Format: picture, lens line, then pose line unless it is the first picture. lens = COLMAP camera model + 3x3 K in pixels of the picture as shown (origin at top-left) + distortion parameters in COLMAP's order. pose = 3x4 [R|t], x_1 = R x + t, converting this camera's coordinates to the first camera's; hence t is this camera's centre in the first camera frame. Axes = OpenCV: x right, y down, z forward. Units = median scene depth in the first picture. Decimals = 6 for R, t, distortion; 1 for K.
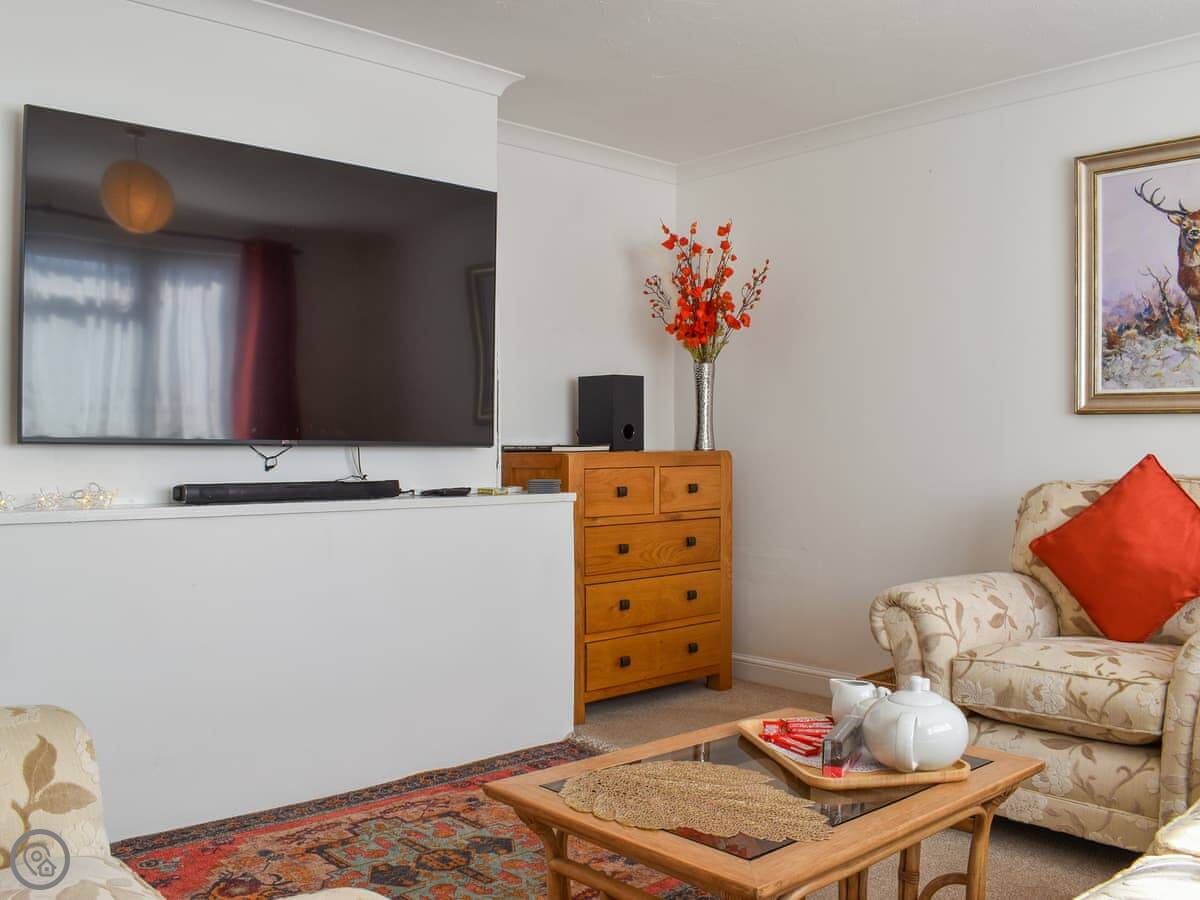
lens RADIAL K [[1101.6, 0, 548.1], [0, 1101.6, 422.0], [0, 0, 1]] dist [-0.056268, 0.031228]
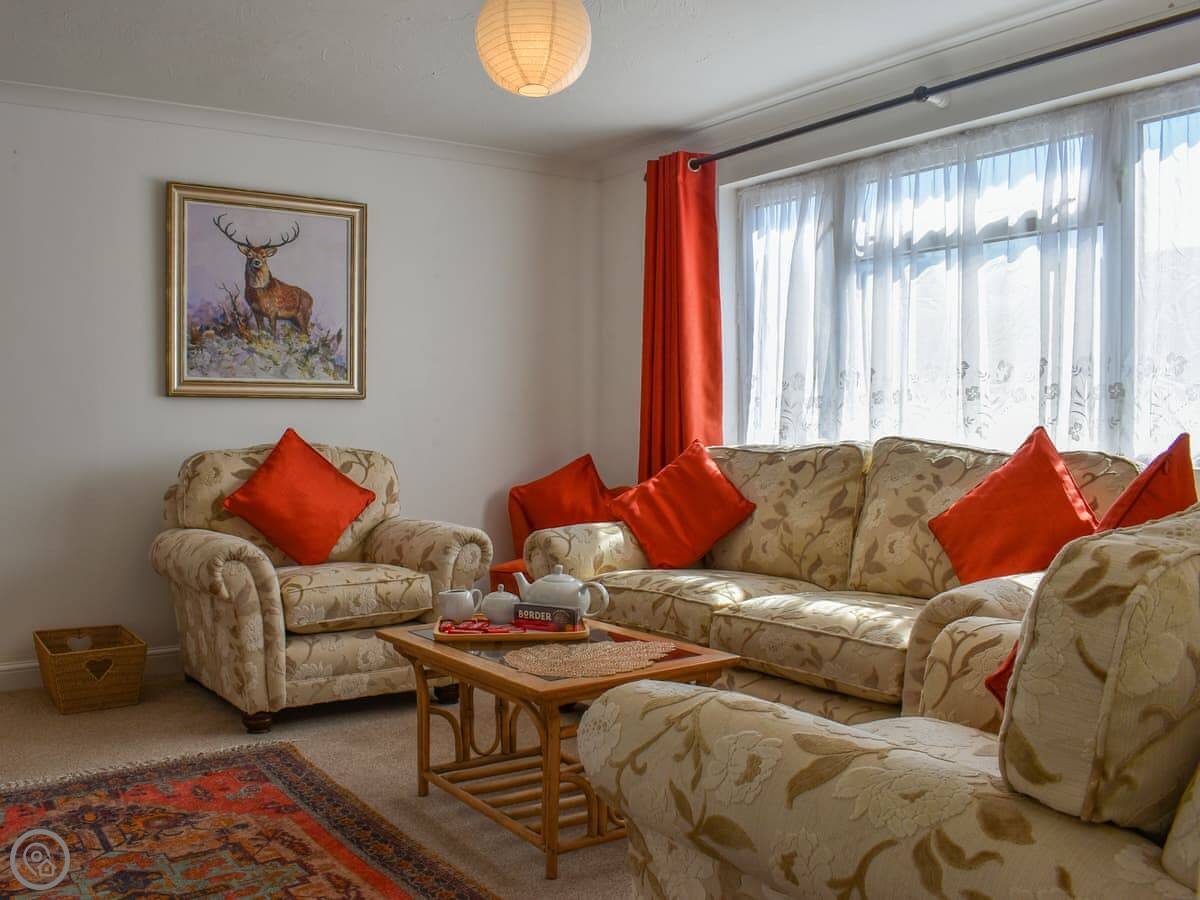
lens RADIAL K [[1101.6, 0, 548.1], [0, 1101.6, 422.0], [0, 0, 1]] dist [-0.056268, 0.031228]
pose [[0.150468, -0.005129, 0.988602, -0.684696], [-0.012017, 0.999903, 0.007017, 0.008163], [-0.988542, -0.012936, 0.150392, 0.433367]]
